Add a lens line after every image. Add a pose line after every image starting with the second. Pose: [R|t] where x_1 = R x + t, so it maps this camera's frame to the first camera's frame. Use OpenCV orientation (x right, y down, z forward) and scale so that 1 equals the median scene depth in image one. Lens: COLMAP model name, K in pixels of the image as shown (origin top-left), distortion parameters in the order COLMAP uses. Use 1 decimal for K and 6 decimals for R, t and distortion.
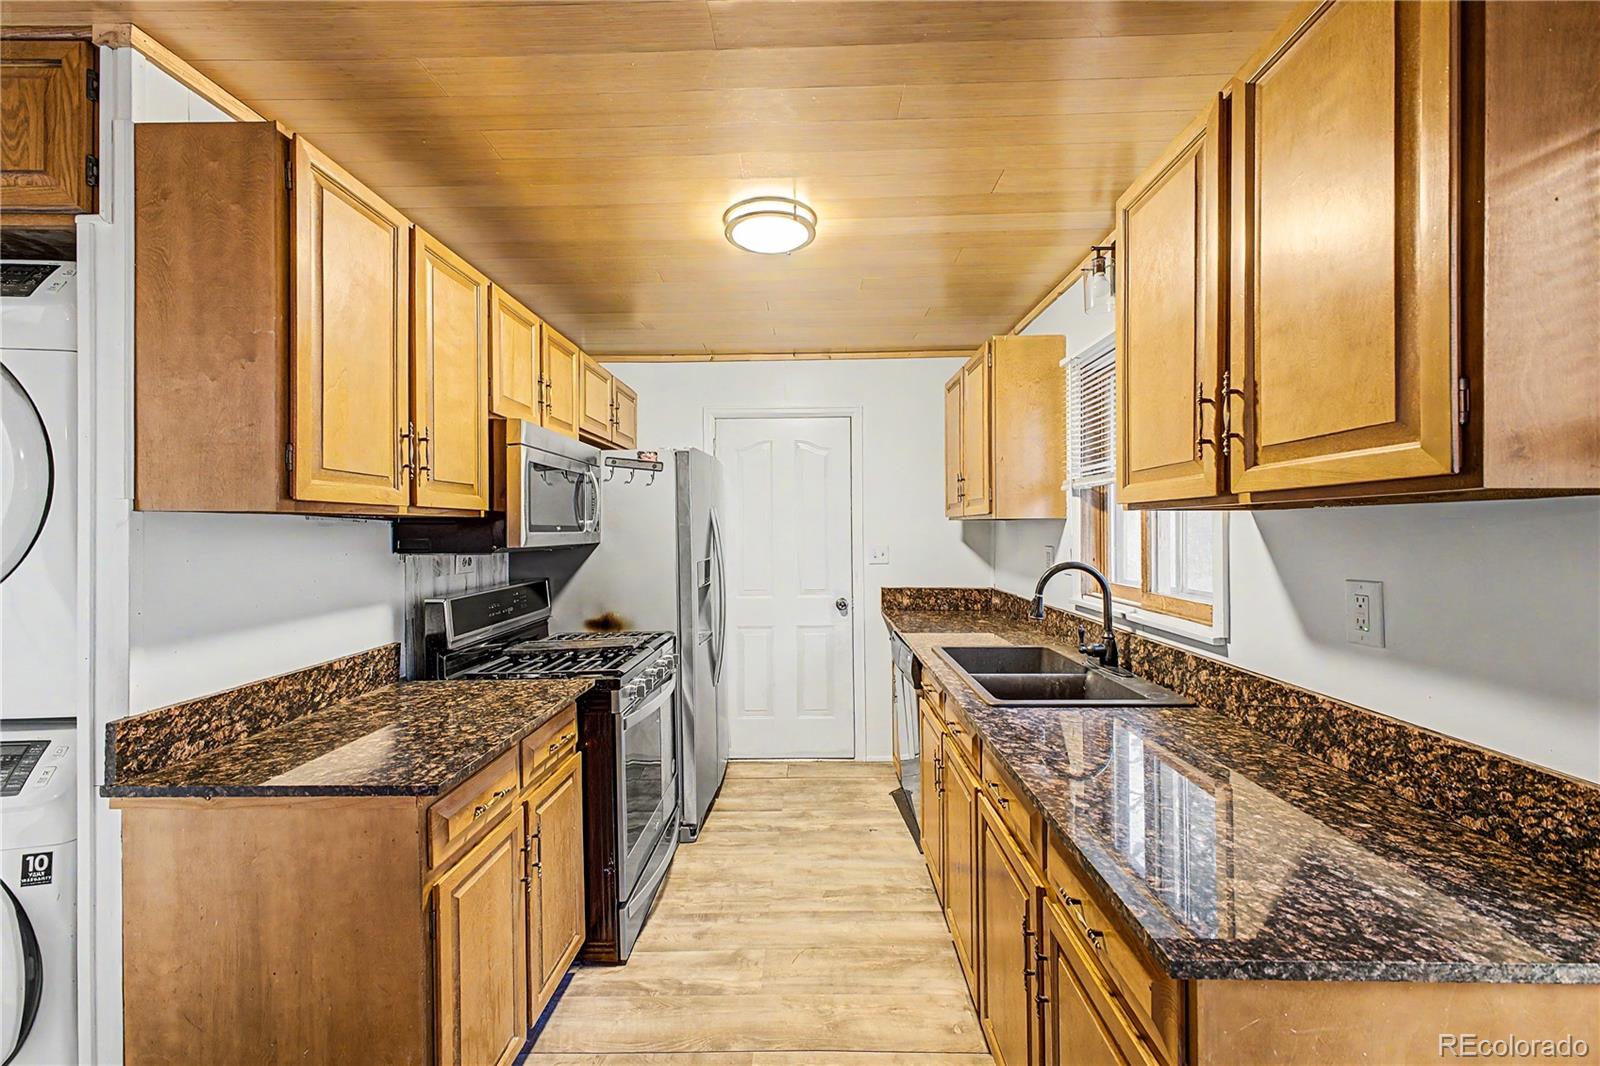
lens RADIAL K [[634.4, 0, 802.8], [0, 634.4, 529.6], [0, 0, 1]] dist [0.013670, -0.004209]
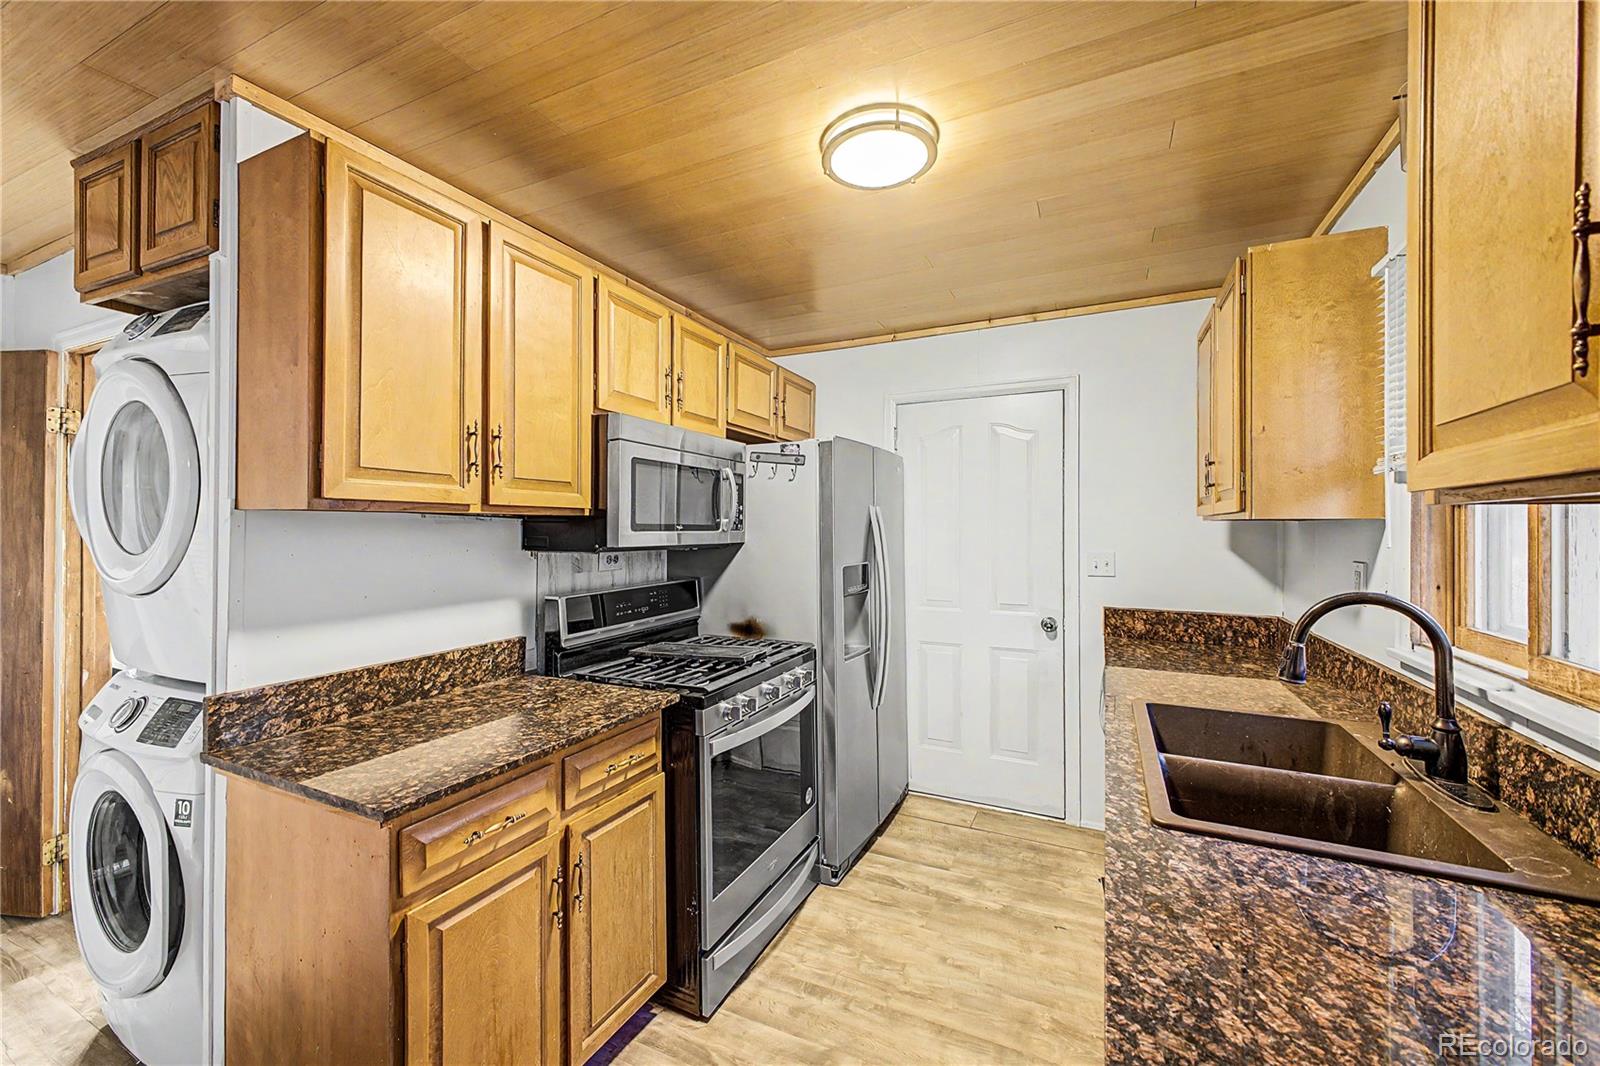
lens RADIAL K [[634.4, 0, 798.8], [0, 634.4, 526.4], [0, 0, 1]] dist [0.013670, -0.004209]
pose [[0.908453, 0.008999, -0.417889, 0.198590], [-0.009988, 0.999950, -0.000179, -0.005712], [0.417867, 0.004337, 0.908498, 0.244863]]
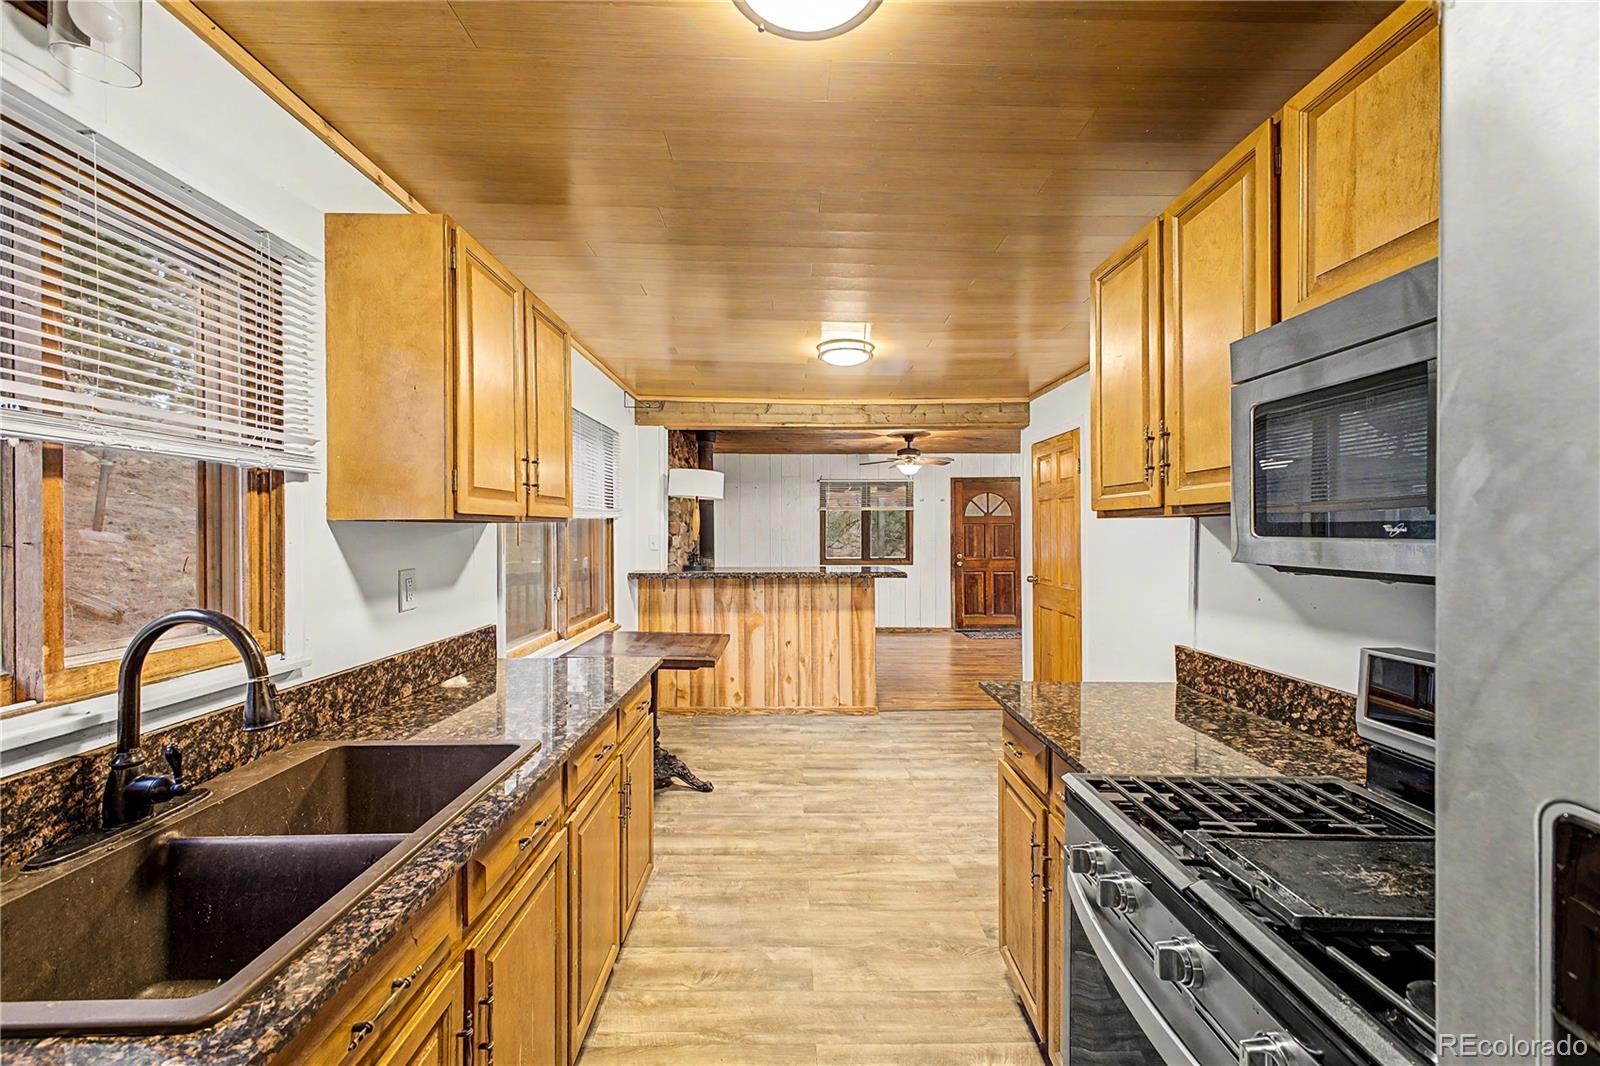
lens RADIAL K [[634.4, 0, 796.8], [0, 634.4, 530.3], [0, 0, 1]] dist [0.013670, -0.004209]
pose [[-0.999565, 0.009052, -0.028078, -0.021963], [0.008993, 0.999957, 0.002232, -0.006296], [0.028097, 0.001979, -0.999603, 1.566429]]
